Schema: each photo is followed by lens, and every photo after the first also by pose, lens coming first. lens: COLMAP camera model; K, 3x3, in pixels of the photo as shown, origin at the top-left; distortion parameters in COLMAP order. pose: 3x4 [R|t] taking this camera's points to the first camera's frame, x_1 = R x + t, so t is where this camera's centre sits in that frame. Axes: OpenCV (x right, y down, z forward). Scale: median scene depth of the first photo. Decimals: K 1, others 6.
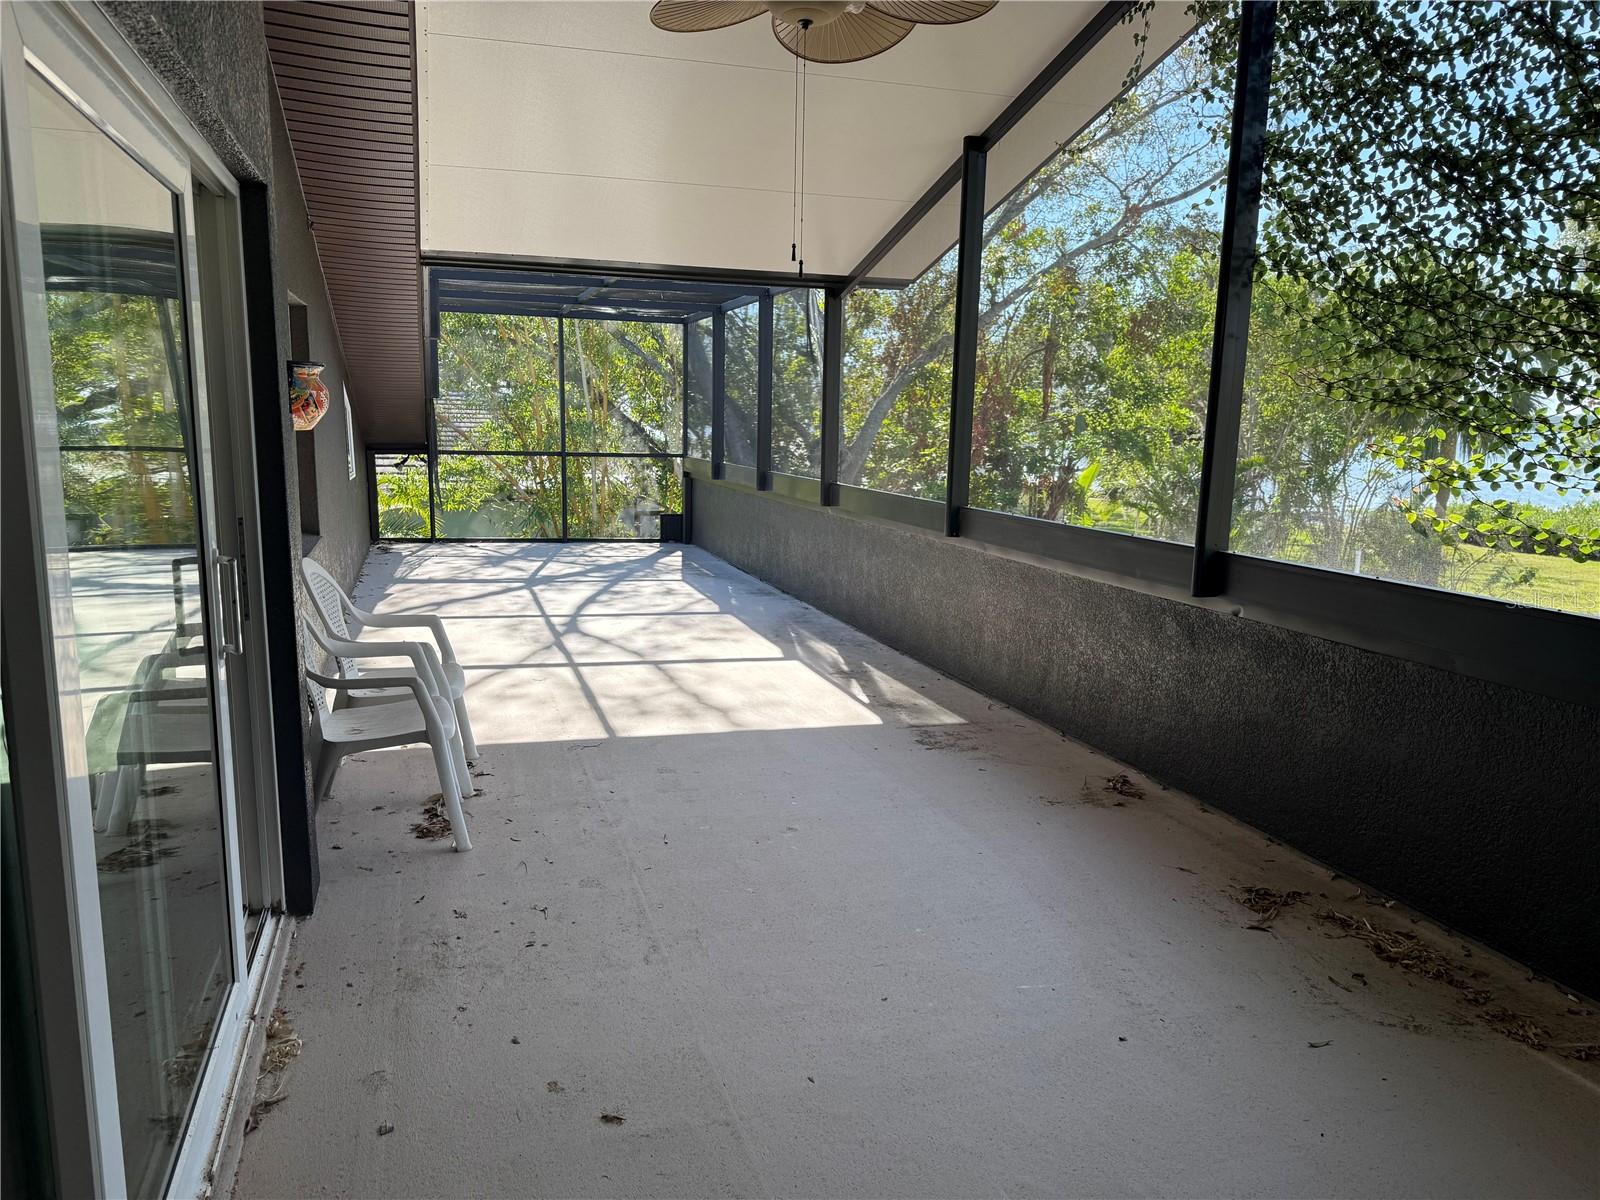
lens RADIAL K [[1125.2, 0, 810.3], [0, 1125.2, 597.5], [0, 0, 1]] dist [0.084201, -0.112769]
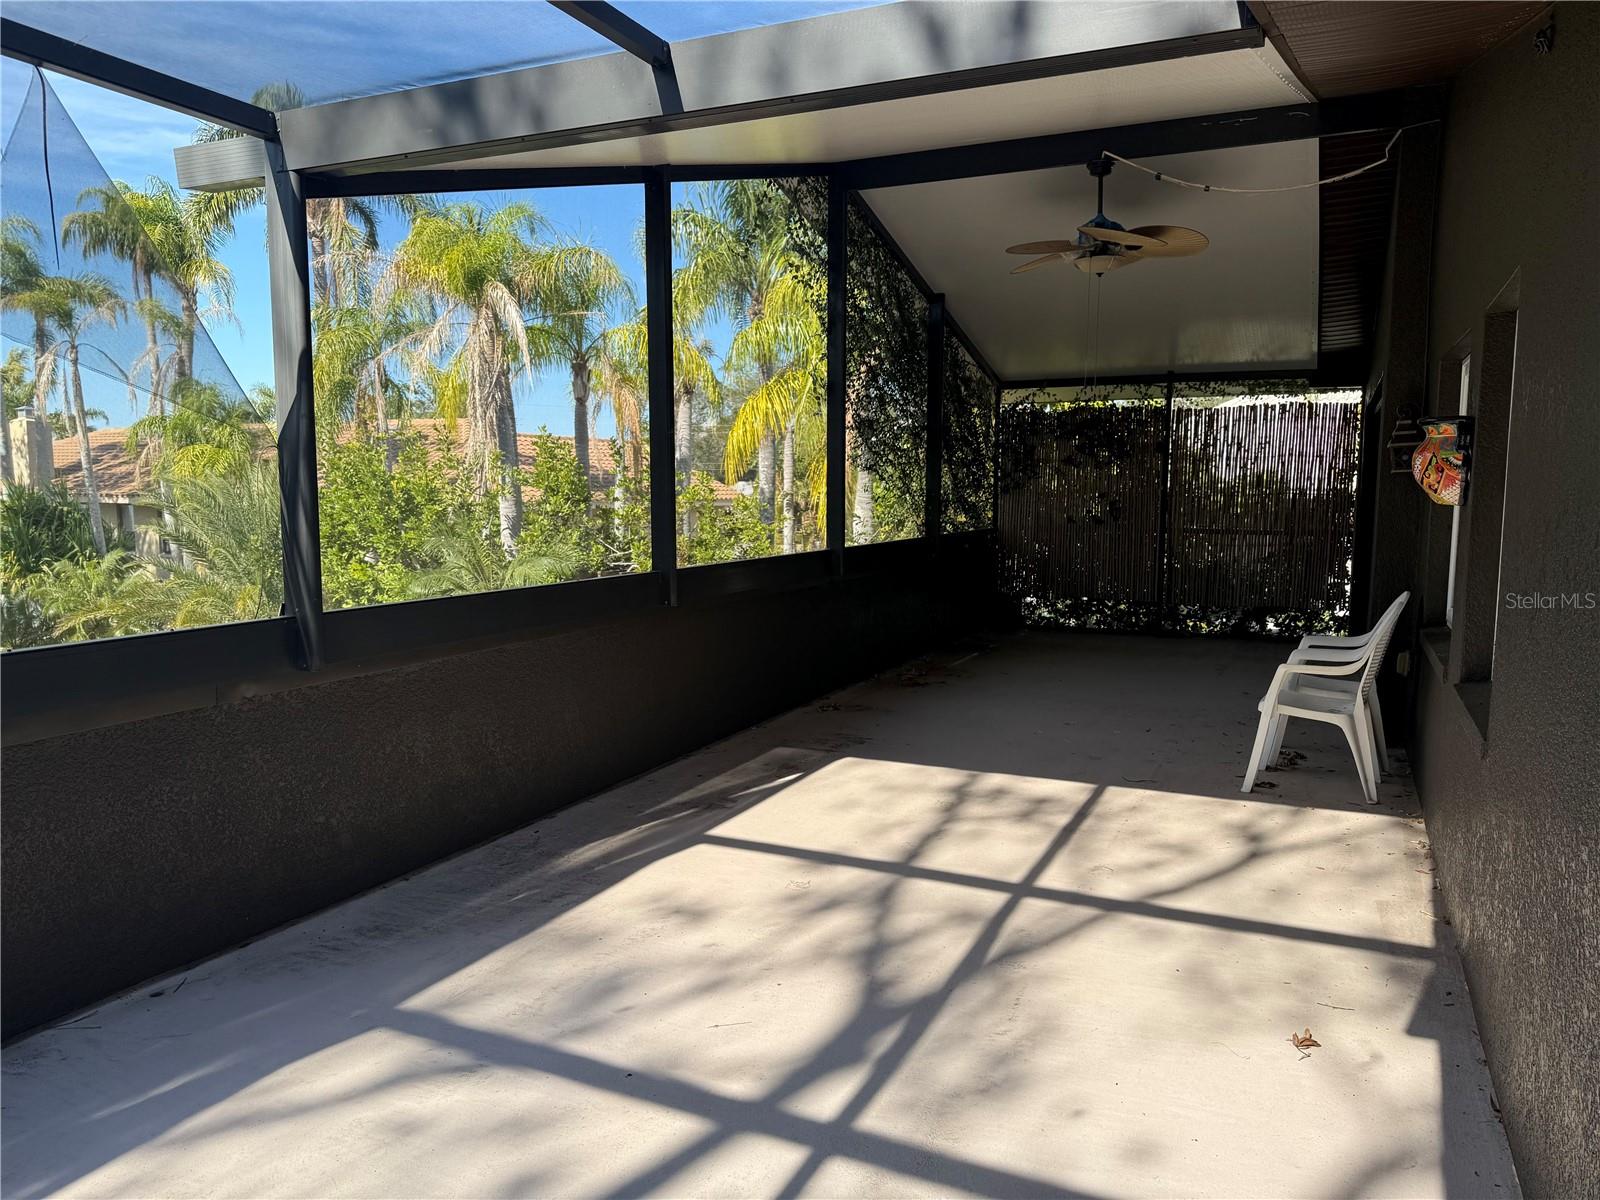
lens RADIAL K [[1125.2, 0, 810.3], [0, 1125.2, 597.5], [0, 0, 1]] dist [0.084201, -0.112769]
pose [[-0.718807, -0.103166, 0.687512, -0.616667], [0.092122, 0.966073, 0.241281, -0.288515], [-0.689079, 0.236770, -0.684916, 1.695871]]
